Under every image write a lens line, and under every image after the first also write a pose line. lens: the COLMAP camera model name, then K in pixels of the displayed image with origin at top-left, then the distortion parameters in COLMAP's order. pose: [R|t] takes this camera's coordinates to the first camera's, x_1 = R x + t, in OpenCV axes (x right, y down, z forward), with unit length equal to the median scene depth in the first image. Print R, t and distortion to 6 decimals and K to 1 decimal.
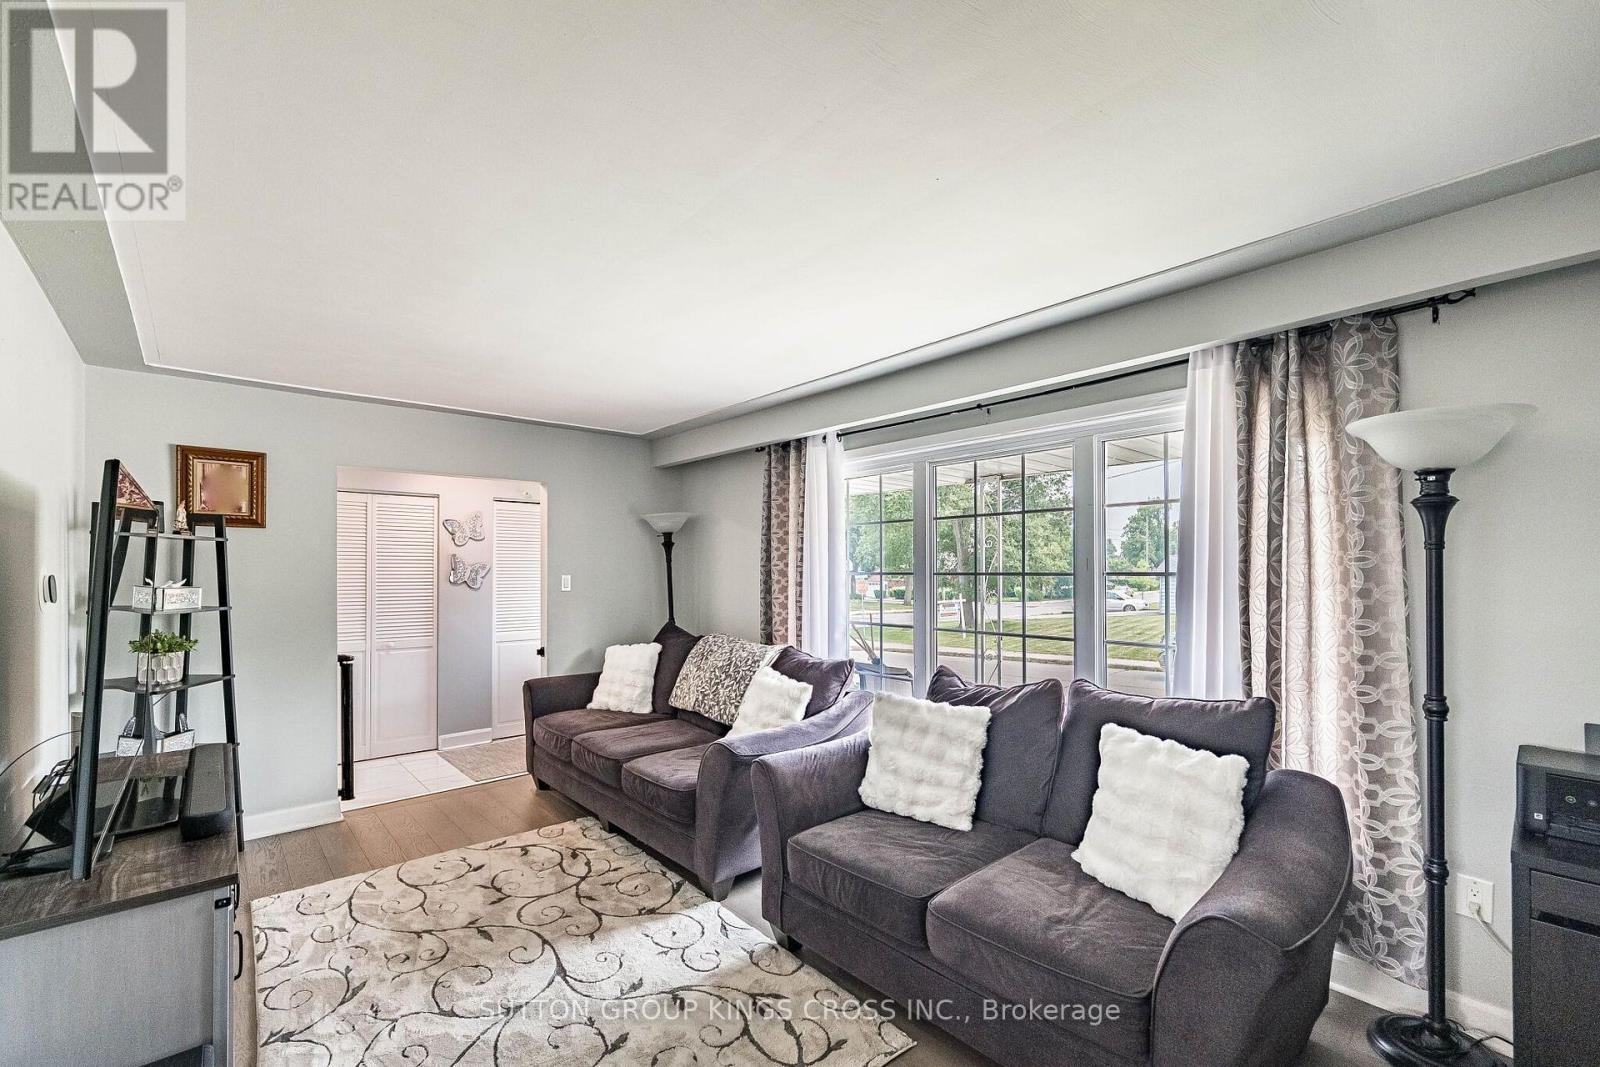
lens RADIAL K [[667.7, 0, 815.4], [0, 667.7, 571.4], [0, 0, 1]] dist [-0.000374, 0.001410]
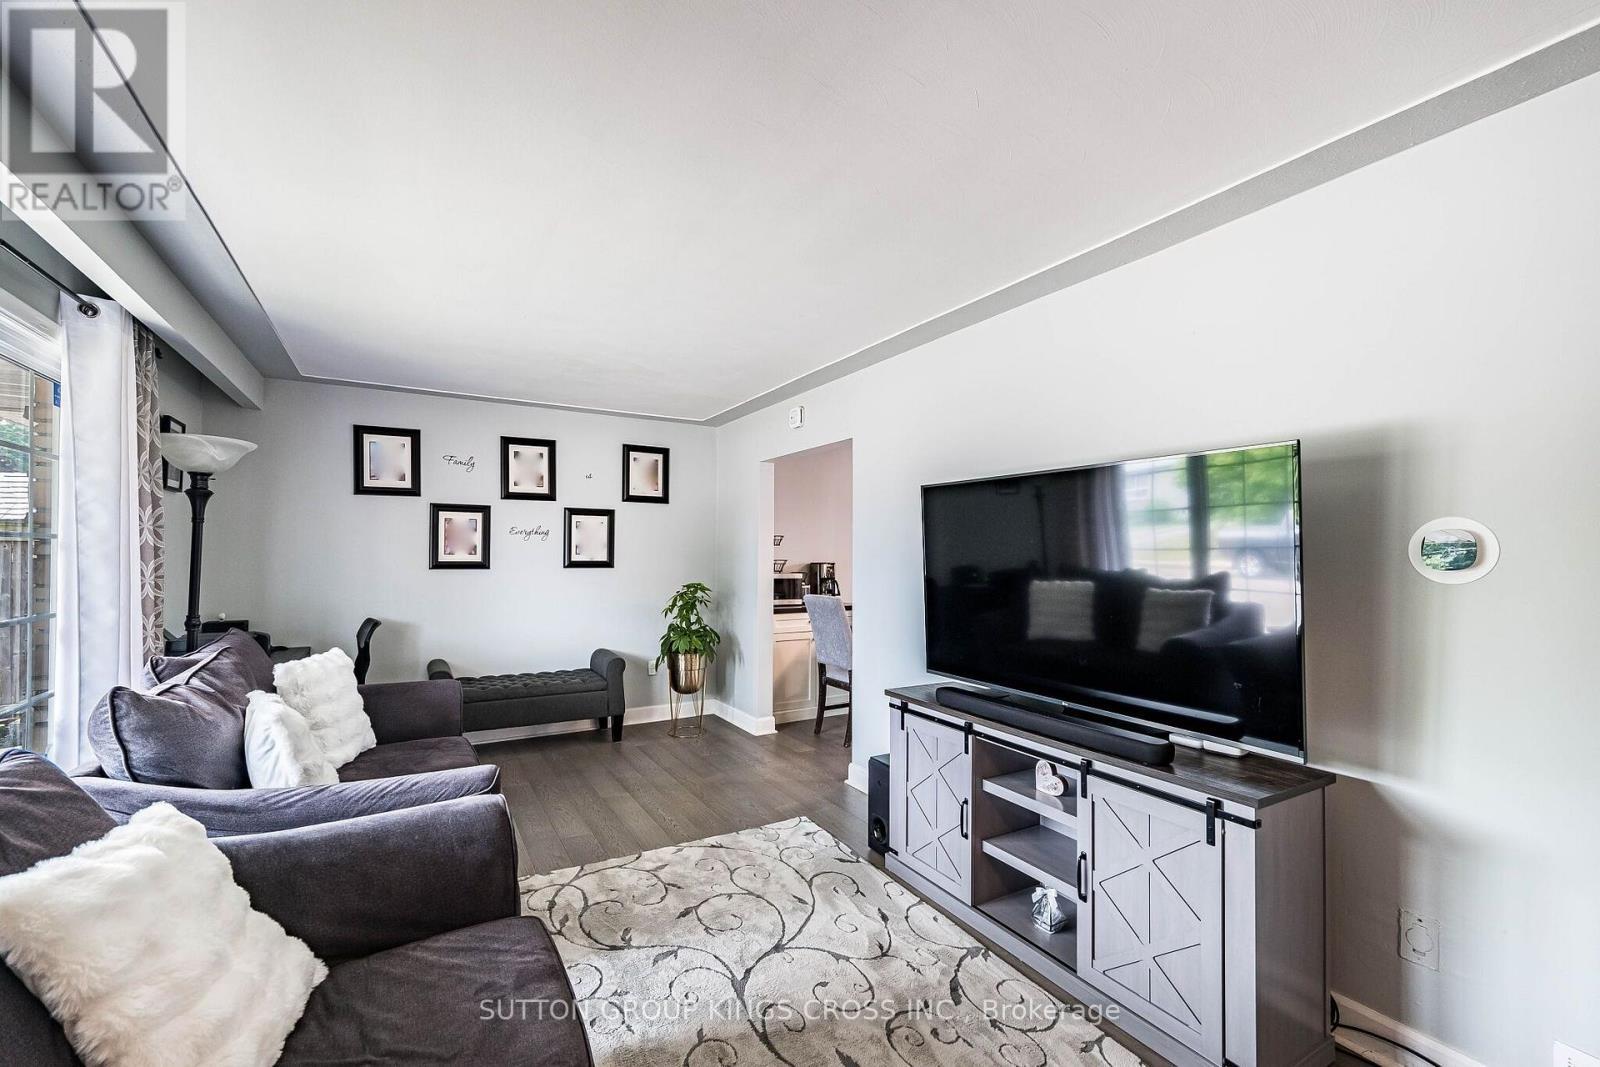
lens RADIAL K [[667.7, 0, 807.1], [0, 667.7, 546.9], [0, 0, 1]] dist [-0.000374, 0.001410]
pose [[-0.981006, 0.000110, 0.193978, -0.444080], [-0.002361, 0.999919, -0.012508, 0.021532], [-0.193964, -0.012728, -0.980926, 1.287712]]
